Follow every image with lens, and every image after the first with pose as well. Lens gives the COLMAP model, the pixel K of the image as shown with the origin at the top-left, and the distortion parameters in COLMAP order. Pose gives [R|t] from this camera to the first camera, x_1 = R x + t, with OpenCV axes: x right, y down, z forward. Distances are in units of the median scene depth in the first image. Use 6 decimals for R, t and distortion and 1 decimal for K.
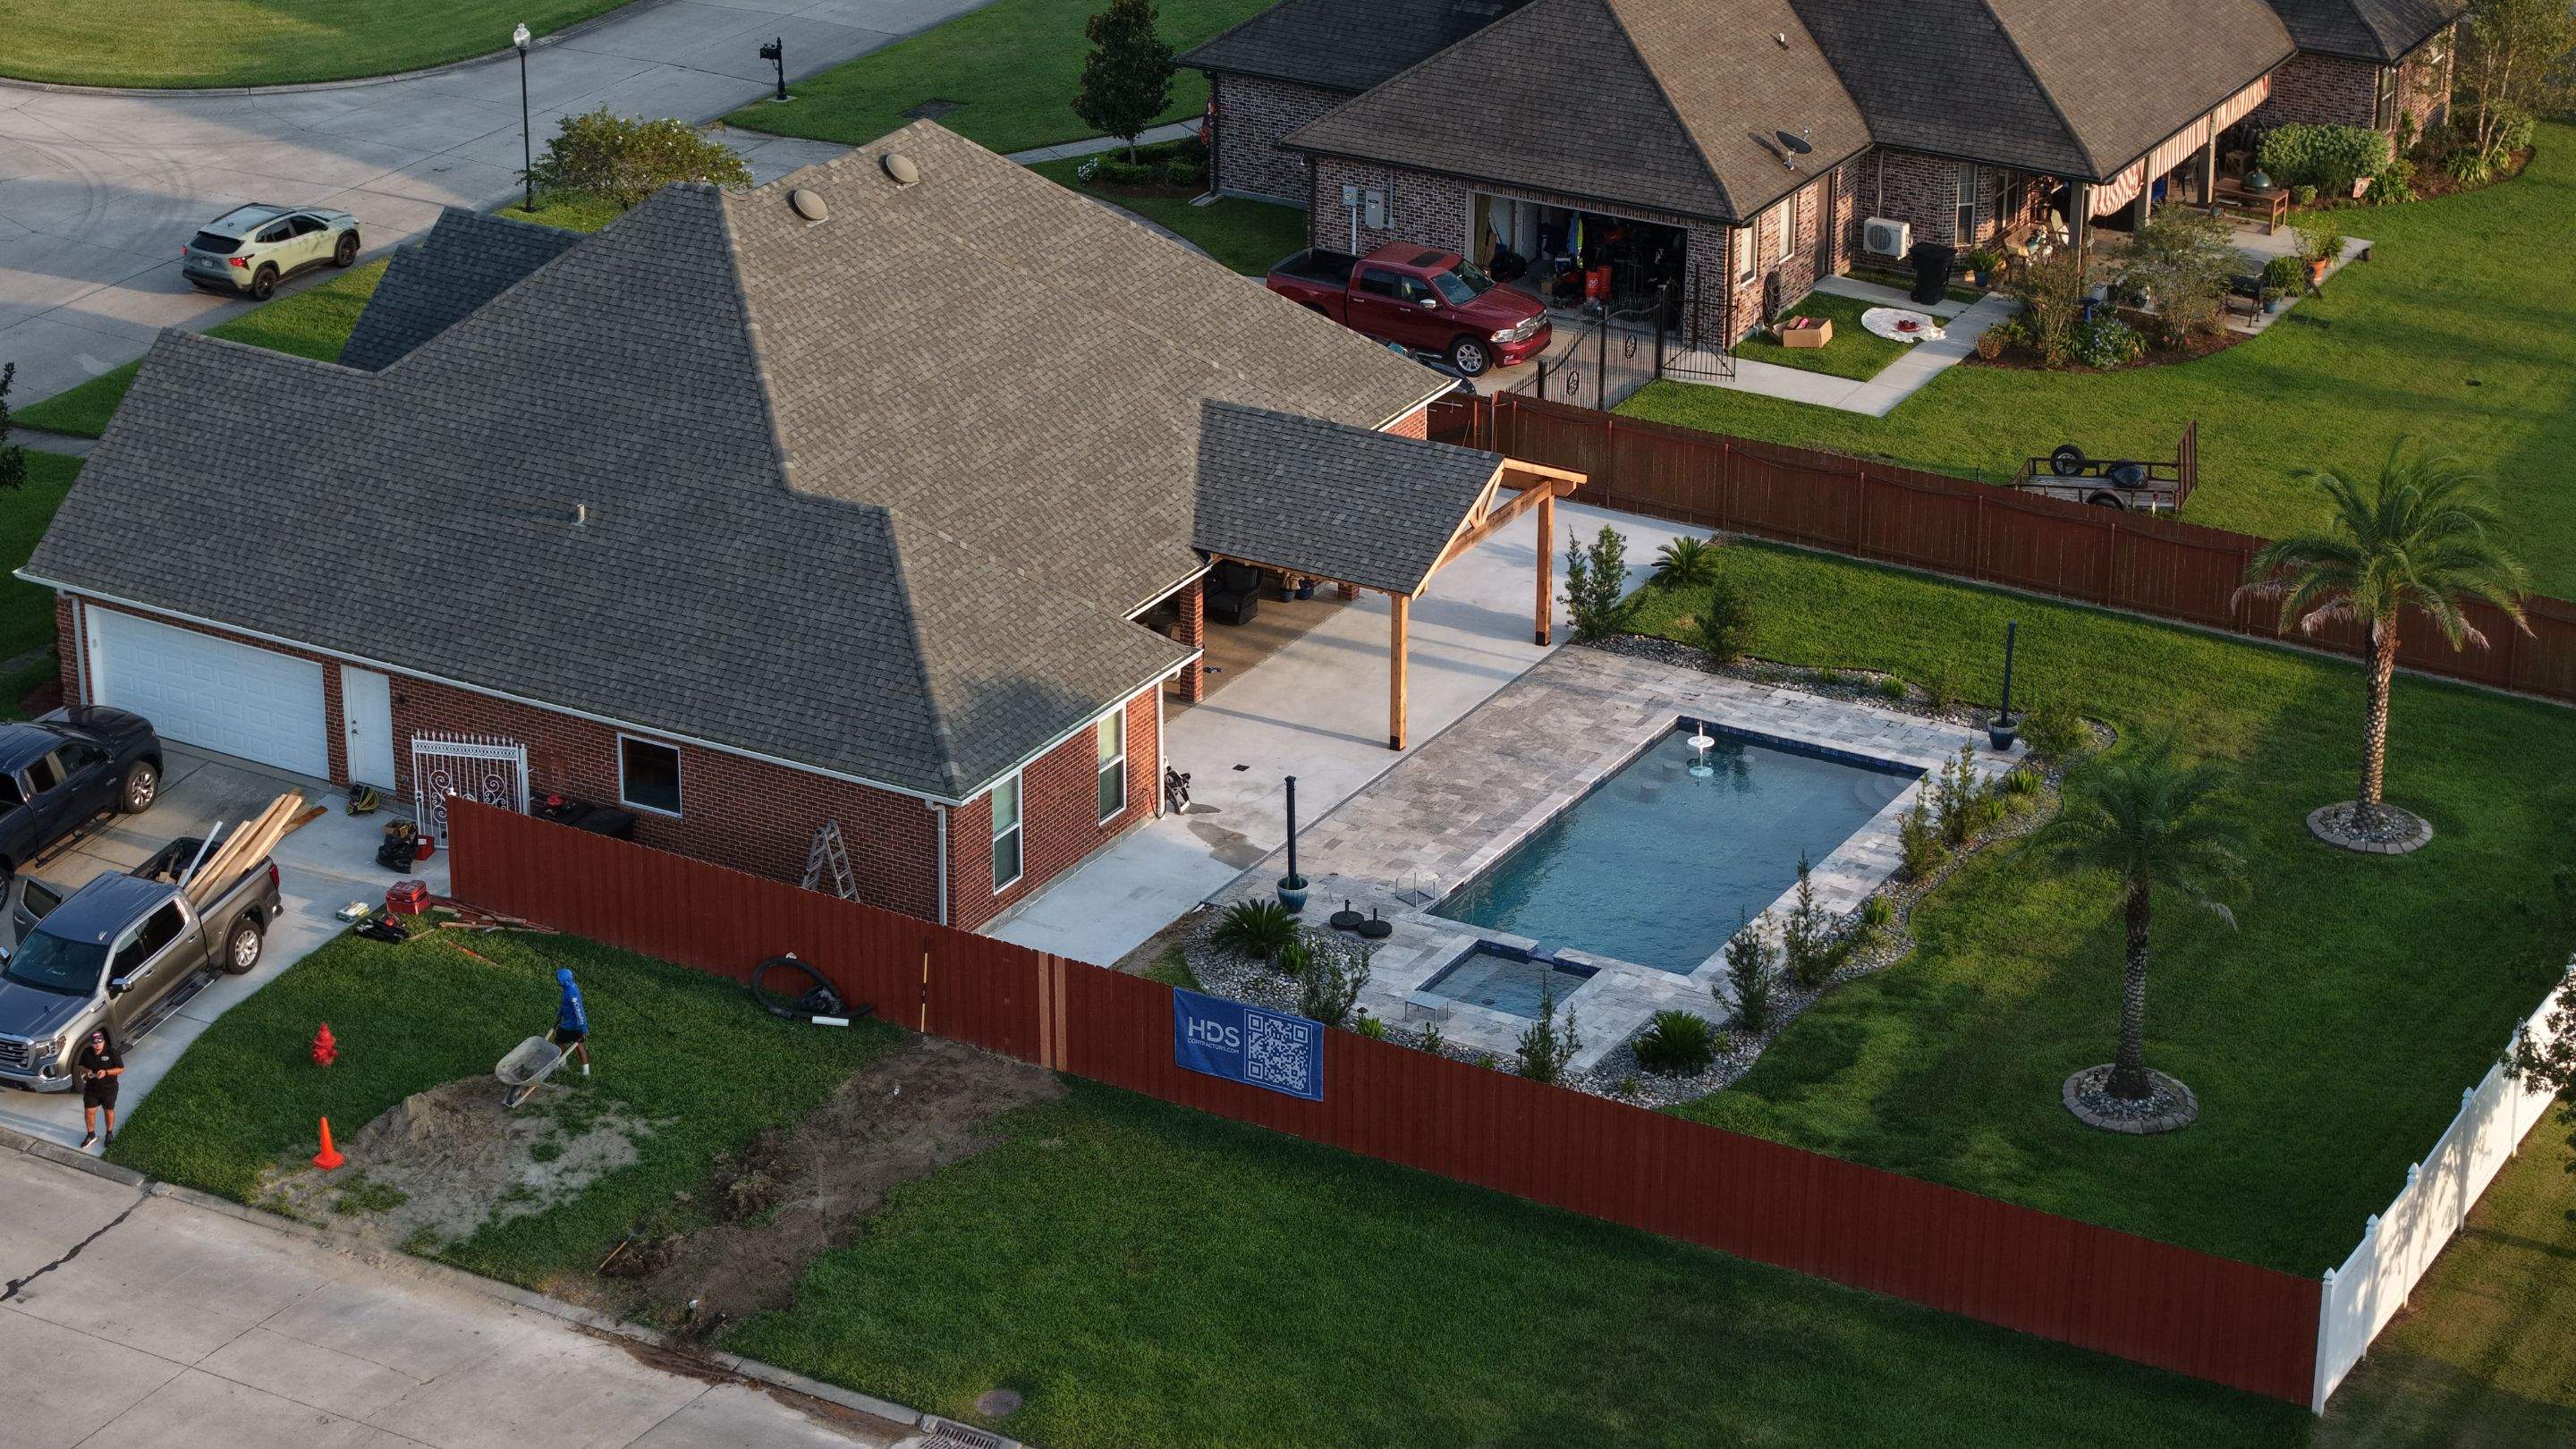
lens RADIAL K [[5424.1, 0, 1300.3], [0, 5424.1, 726.1], [0, 0, 1]] dist [-0.135531, 0.000000]
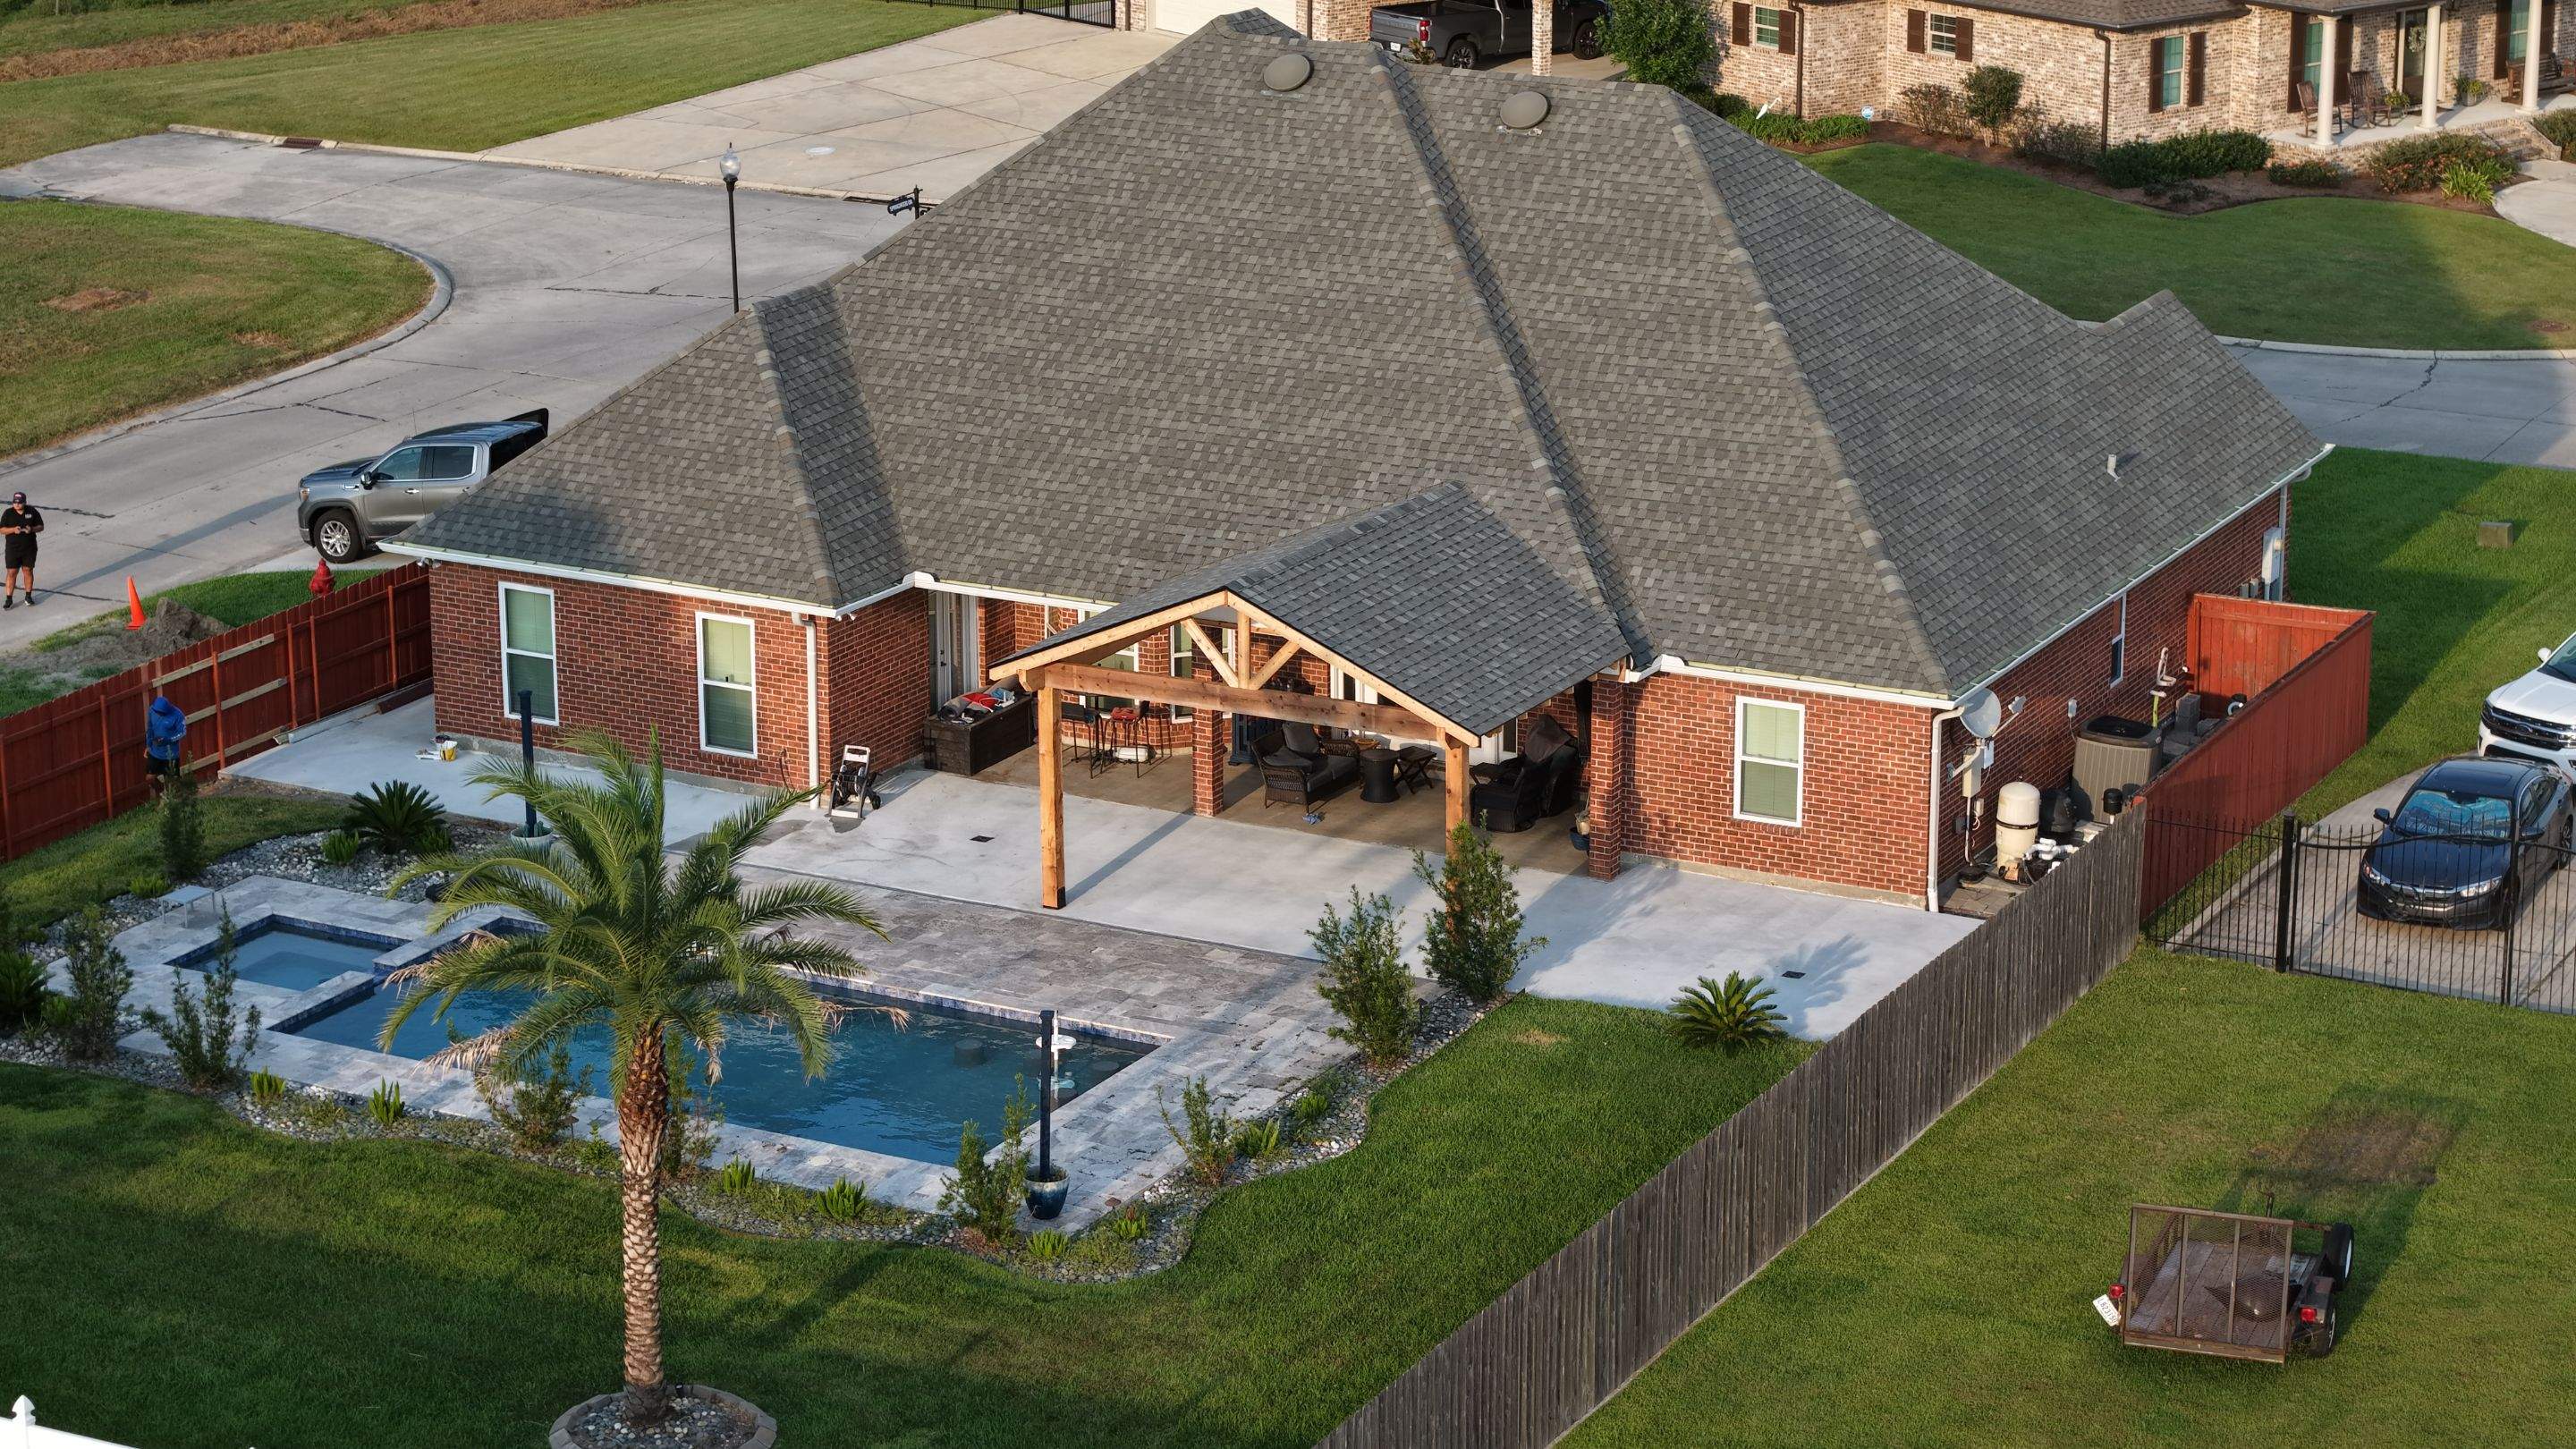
lens RADIAL K [[5424.1, 0, 1301.0], [0, 5424.1, 714.3], [0, 0, 1]] dist [-0.135531, 0.000000]
pose [[0.019720, 0.274183, -0.961475, 0.703713], [-0.381977, 0.890778, 0.246188, -0.208458], [0.923962, 0.362406, 0.122298, 0.929831]]
